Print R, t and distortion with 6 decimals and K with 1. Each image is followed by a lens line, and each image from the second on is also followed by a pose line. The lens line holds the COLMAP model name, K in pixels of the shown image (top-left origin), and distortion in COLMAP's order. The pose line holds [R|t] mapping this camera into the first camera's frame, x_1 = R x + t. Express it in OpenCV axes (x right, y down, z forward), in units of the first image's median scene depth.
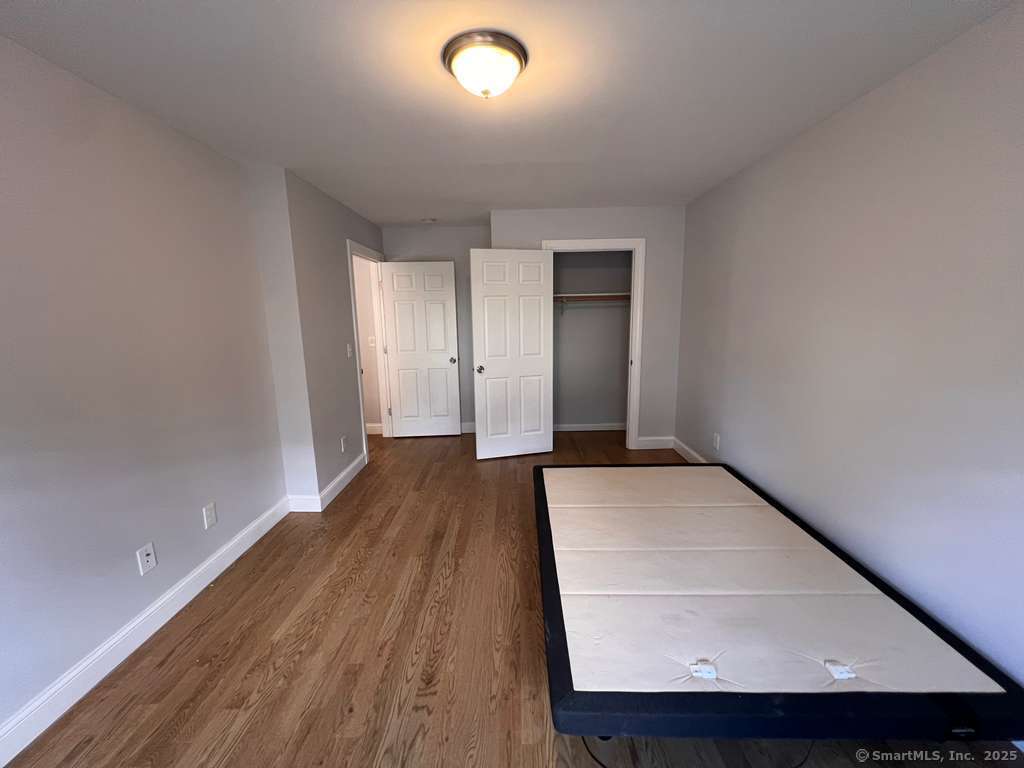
lens RADIAL K [[410.6, 0, 512.0], [0, 410.6, 384.0], [0, 0, 1]] dist [-0.002732, -0.000243]
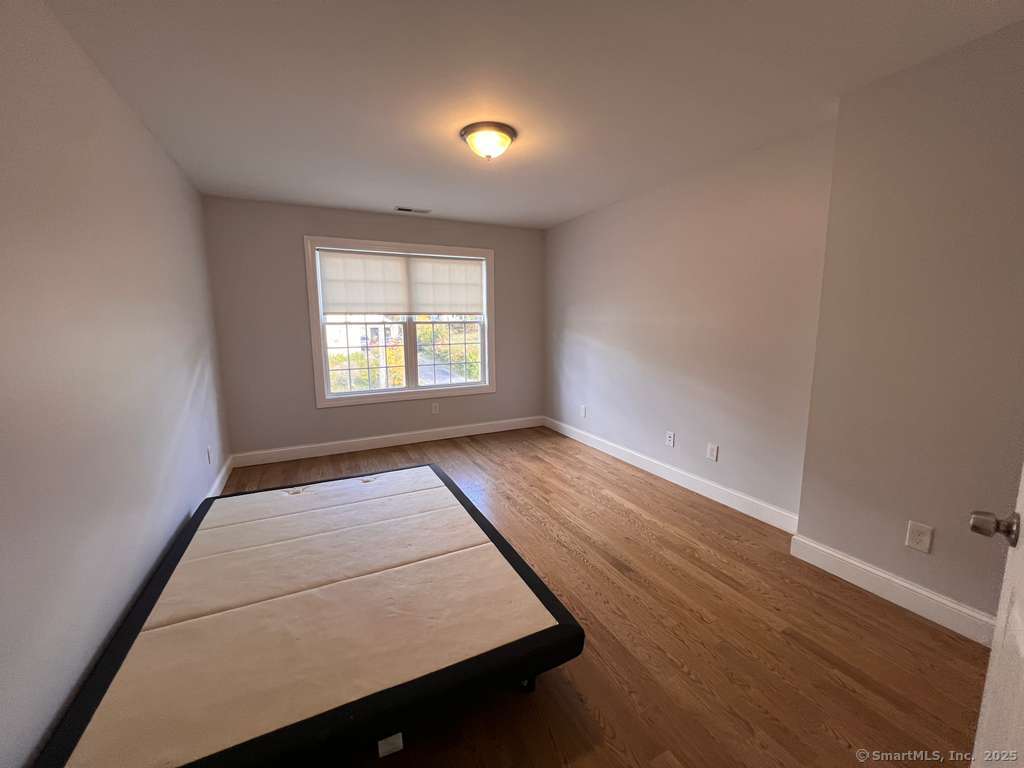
lens RADIAL K [[410.6, 0, 512.0], [0, 410.6, 384.0], [0, 0, 1]] dist [-0.002732, -0.000243]
pose [[-0.891597, 0.093880, -0.442992, 0.471755], [-0.056378, 0.947648, 0.314299, -0.309131], [0.449307, 0.305203, -0.839627, 1.996317]]
